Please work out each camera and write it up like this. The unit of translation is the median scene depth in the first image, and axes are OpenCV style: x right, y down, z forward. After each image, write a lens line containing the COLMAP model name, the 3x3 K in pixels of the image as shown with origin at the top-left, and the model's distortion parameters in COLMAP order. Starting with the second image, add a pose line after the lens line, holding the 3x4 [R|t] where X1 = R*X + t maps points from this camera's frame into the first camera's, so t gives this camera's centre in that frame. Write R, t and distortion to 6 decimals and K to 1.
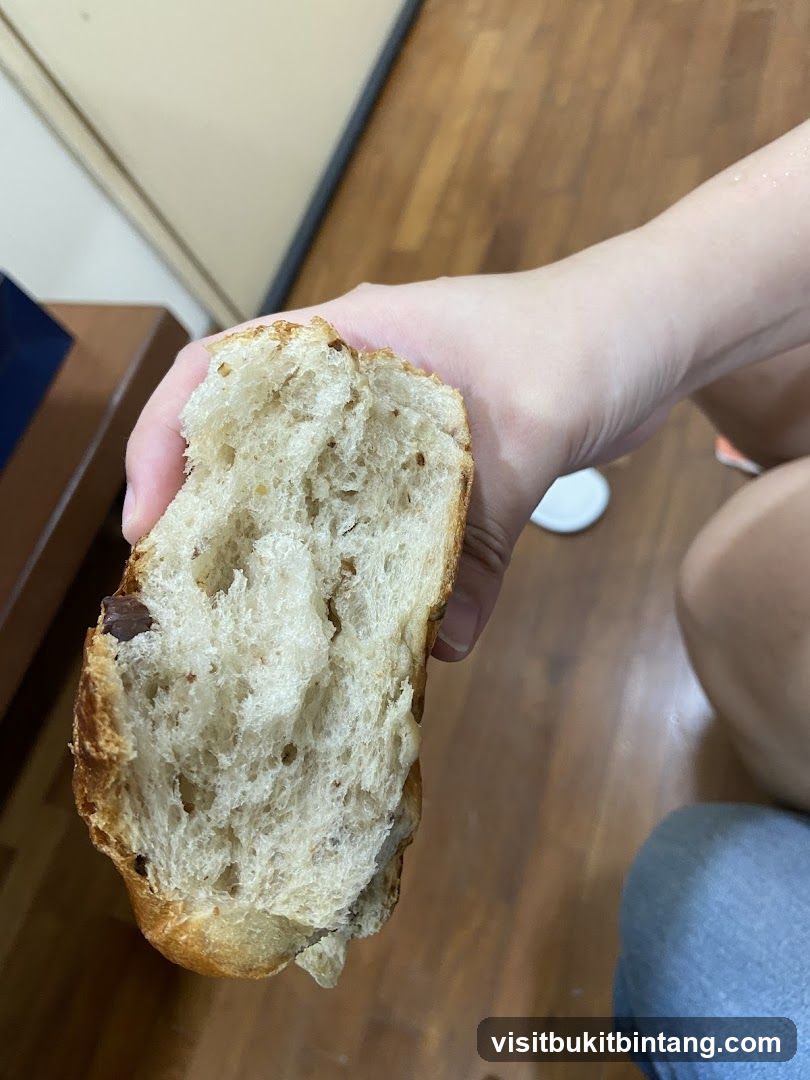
lens RADIAL K [[731.7, 0, 405.0], [0, 731.7, 540.0], [0, 0, 1]] dist [0.116666, -0.151844]
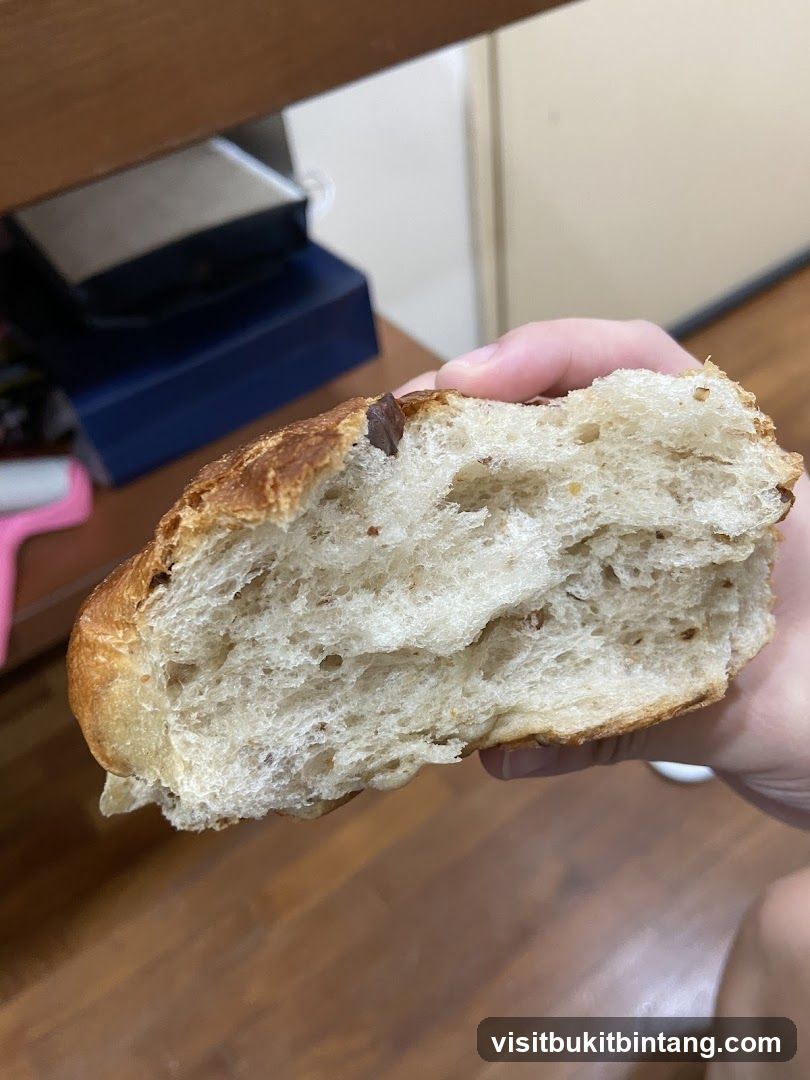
lens RADIAL K [[731.7, 0, 405.0], [0, 731.7, 540.0], [0, 0, 1]] dist [0.116666, -0.151844]
pose [[0.453550, 0.889791, -0.050634, -0.197832], [-0.890177, 0.455044, 0.022801, 0.124314], [0.043329, 0.034732, 0.998457, 0.133995]]
